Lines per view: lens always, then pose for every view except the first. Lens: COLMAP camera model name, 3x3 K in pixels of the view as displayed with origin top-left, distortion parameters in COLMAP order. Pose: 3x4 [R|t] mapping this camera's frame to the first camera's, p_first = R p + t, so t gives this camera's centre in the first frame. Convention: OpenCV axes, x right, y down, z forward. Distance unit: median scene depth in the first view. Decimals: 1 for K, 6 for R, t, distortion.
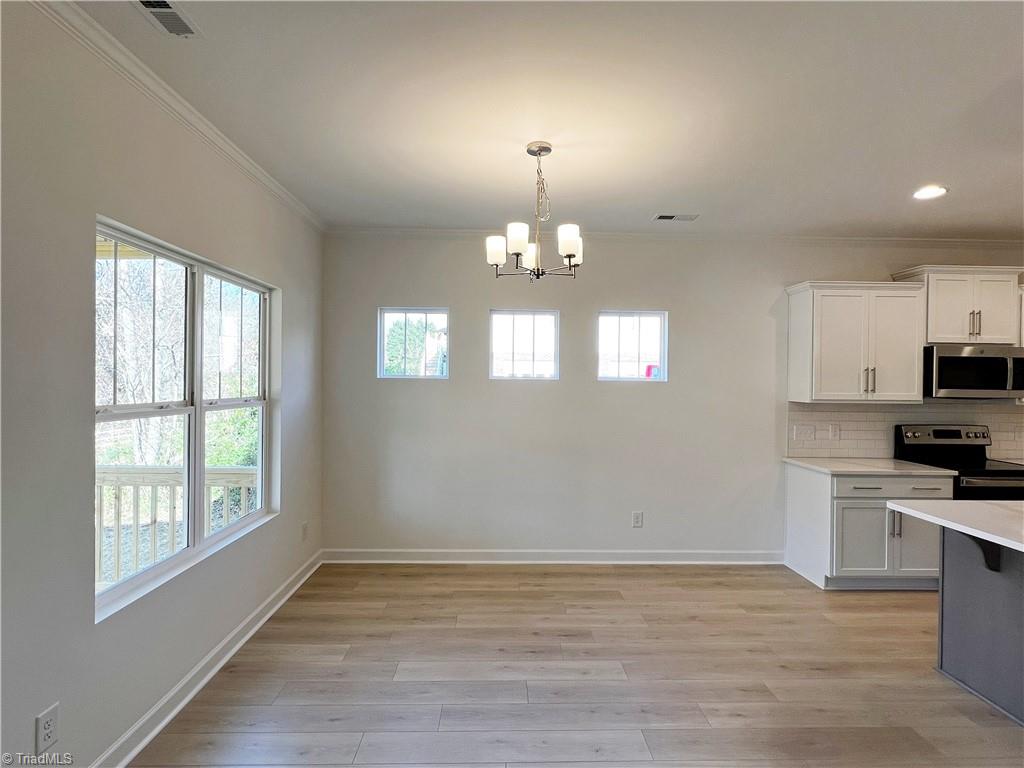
lens RADIAL K [[523.4, 0, 512.0], [0, 523.4, 384.0], [0, 0, 1]] dist [0.004020, 0.000656]
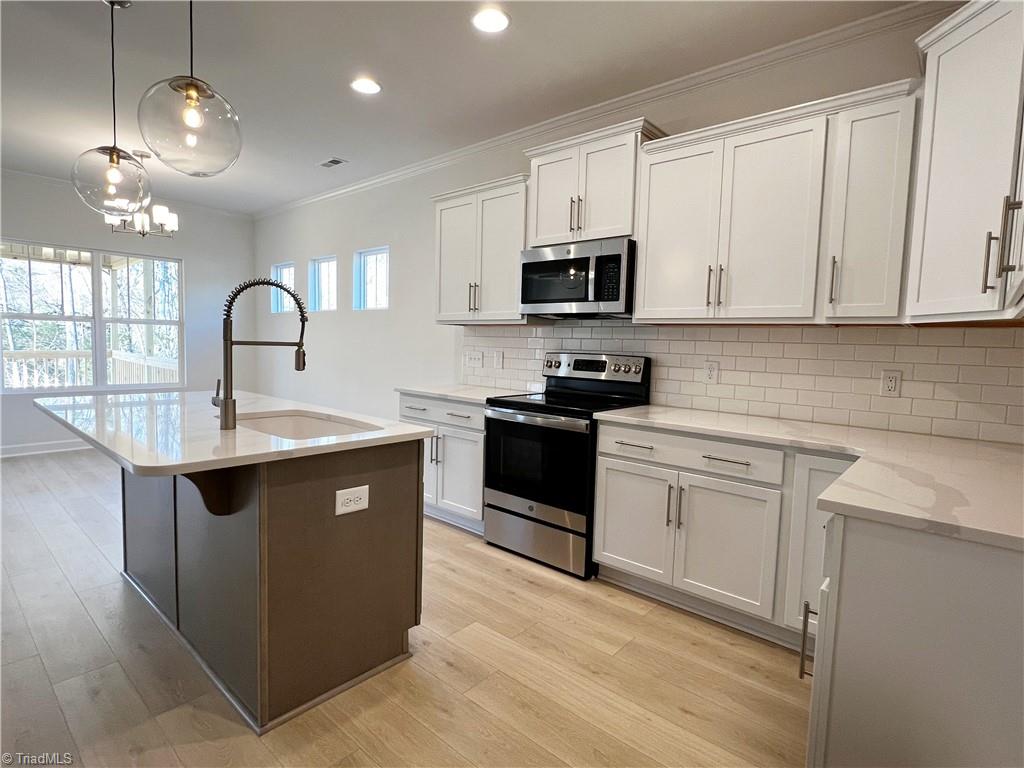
lens RADIAL K [[523.4, 0, 512.0], [0, 523.4, 384.0], [0, 0, 1]] dist [0.004020, 0.000656]
pose [[0.735611, 0.061120, -0.674642, 1.271271], [-0.035673, 0.998035, 0.051521, 0.087017], [0.676465, -0.013832, 0.736345, 0.352314]]
